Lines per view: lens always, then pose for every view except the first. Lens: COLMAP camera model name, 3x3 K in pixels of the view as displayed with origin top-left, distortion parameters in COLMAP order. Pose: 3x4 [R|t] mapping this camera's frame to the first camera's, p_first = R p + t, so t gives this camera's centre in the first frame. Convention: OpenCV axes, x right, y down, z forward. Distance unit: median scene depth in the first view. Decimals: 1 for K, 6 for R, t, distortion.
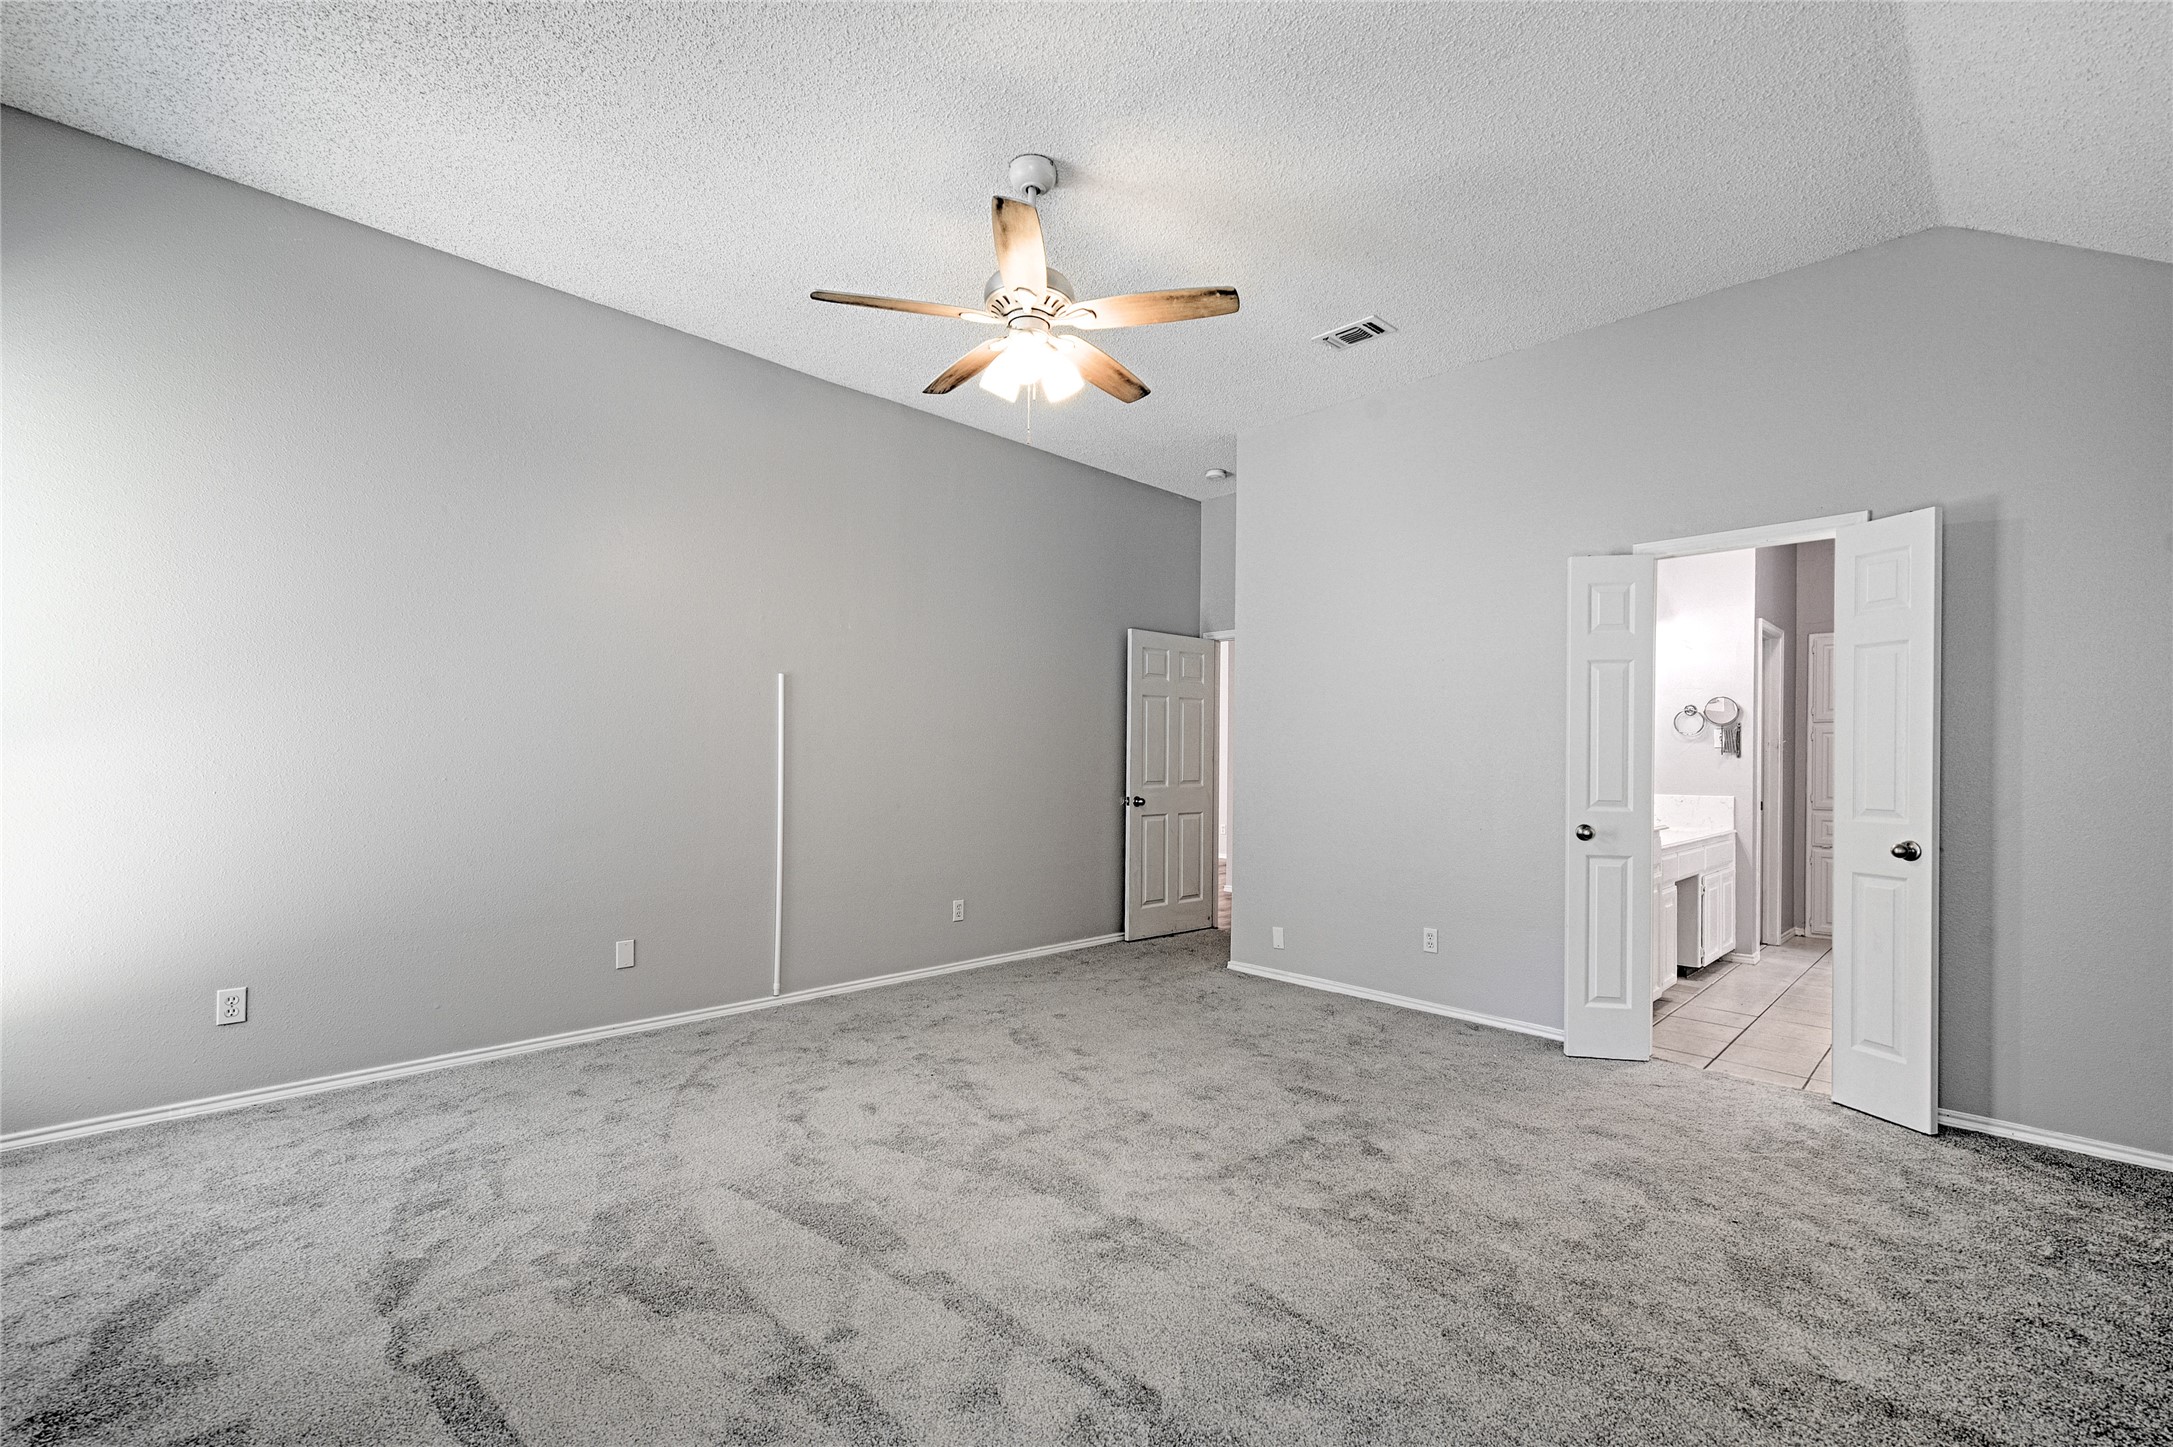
lens RADIAL K [[904.9, 0, 1087.0], [0, 904.9, 742.6], [0, 0, 1]] dist [0.000356, -0.000157]
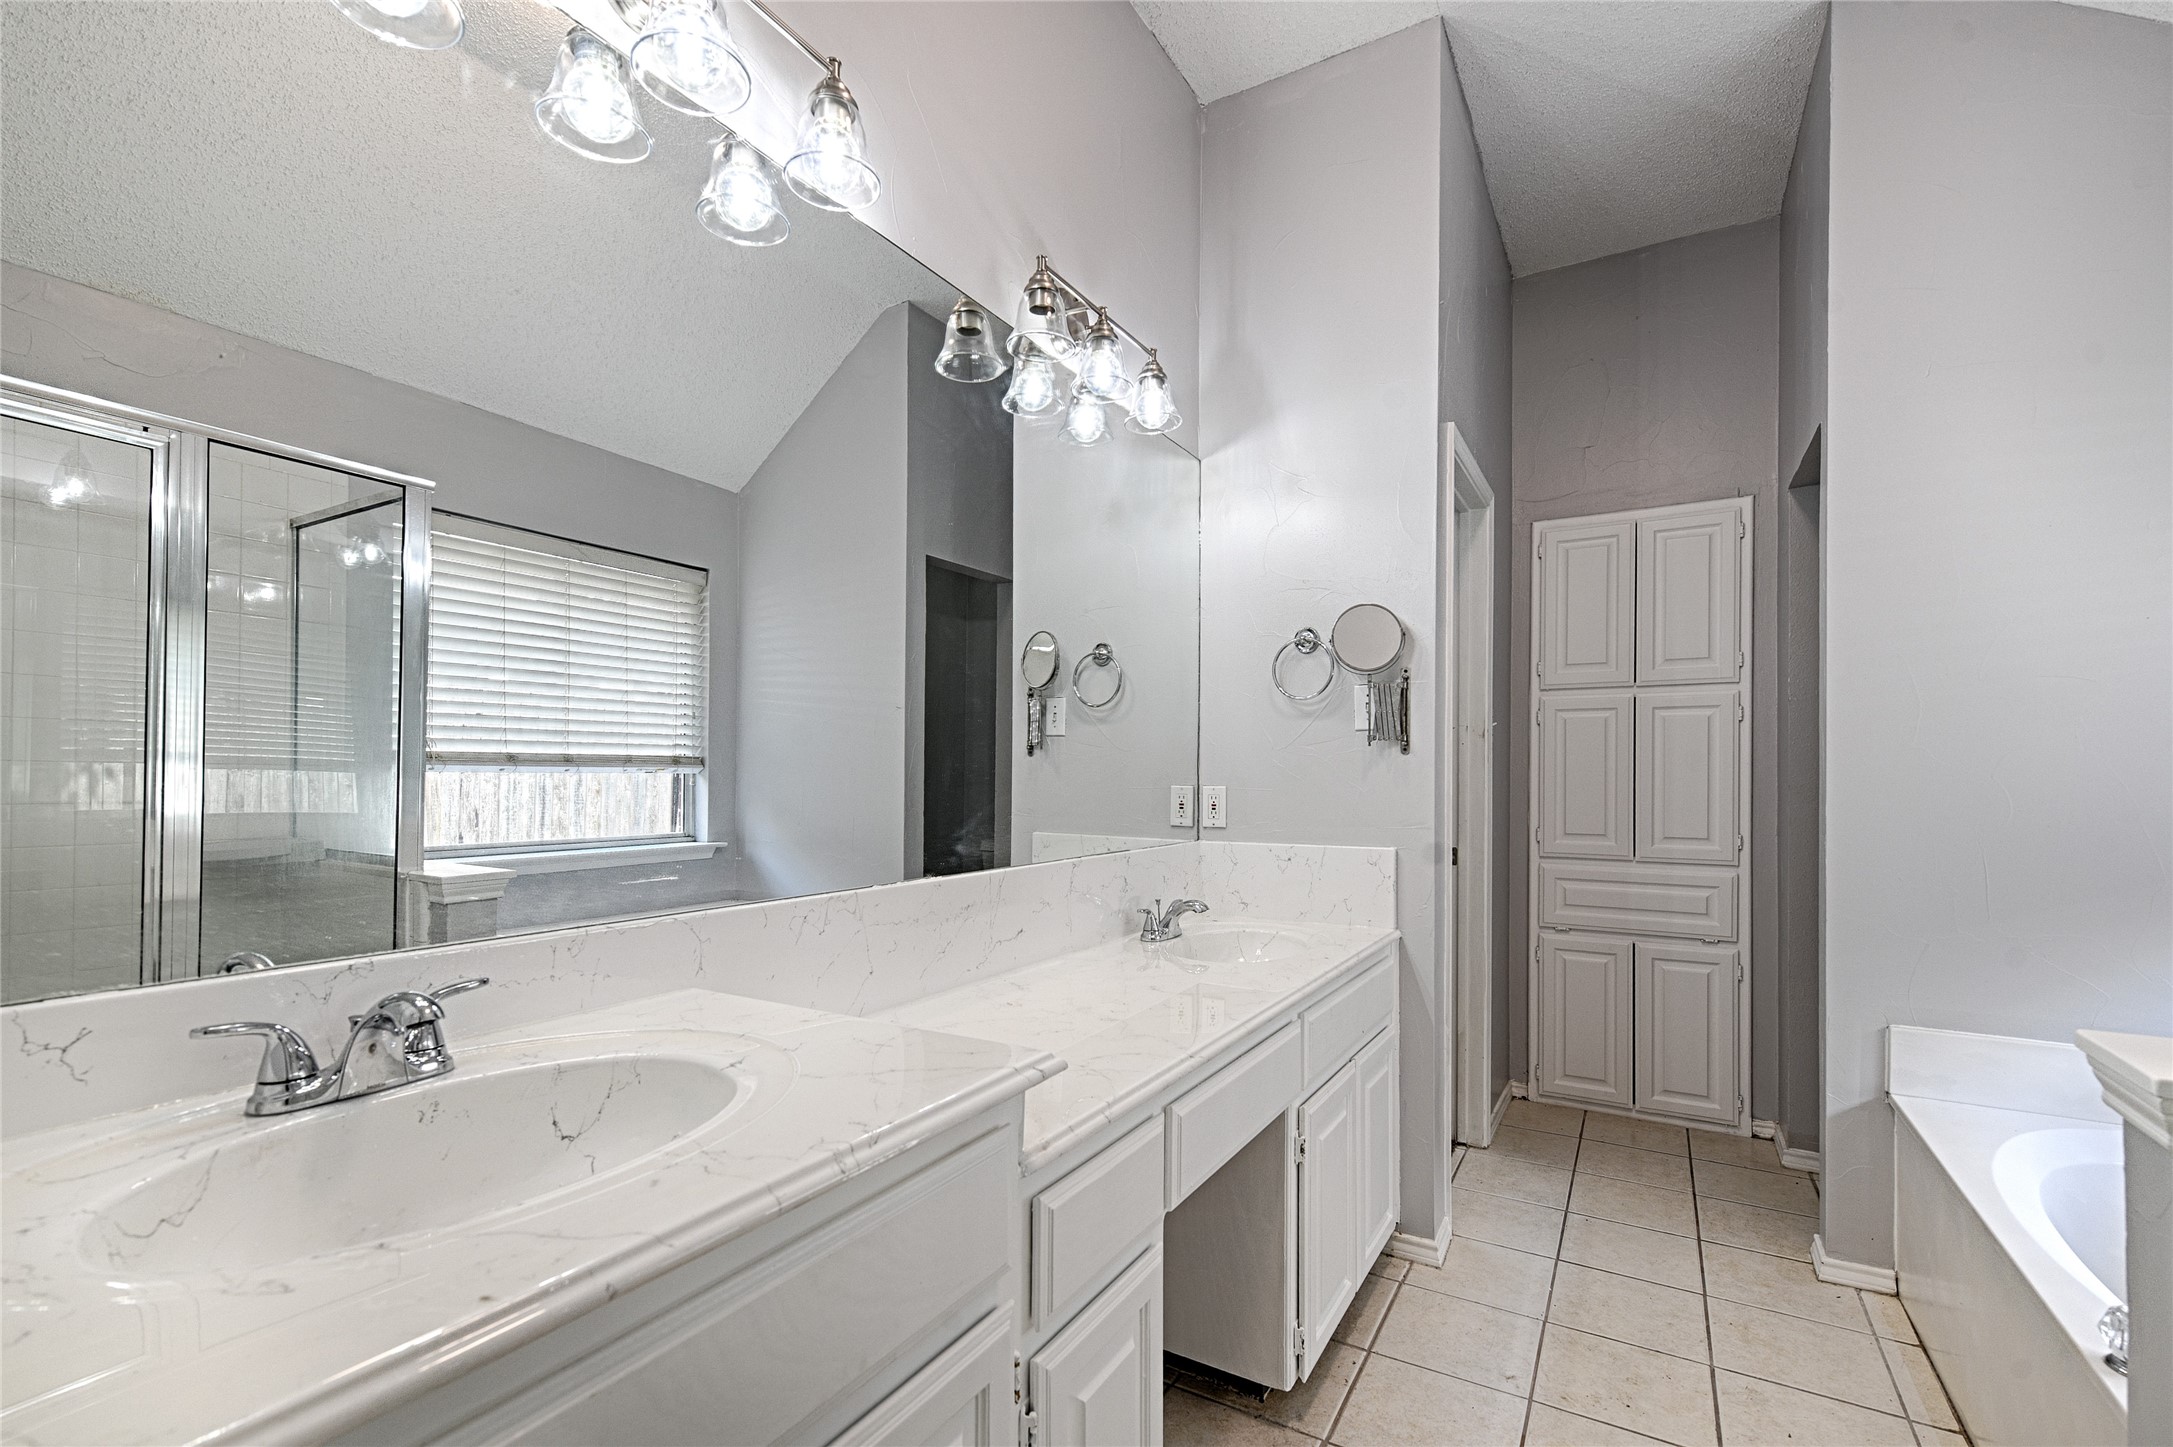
lens RADIAL K [[904.9, 0, 1089.0], [0, 904.9, 739.6], [0, 0, 1]] dist [0.000356, -0.000157]
pose [[0.968092, 0.005759, 0.250528, 0.465059], [-0.002455, 0.999906, -0.013499, 0.015853], [-0.250583, 0.012454, 0.968015, 0.620710]]
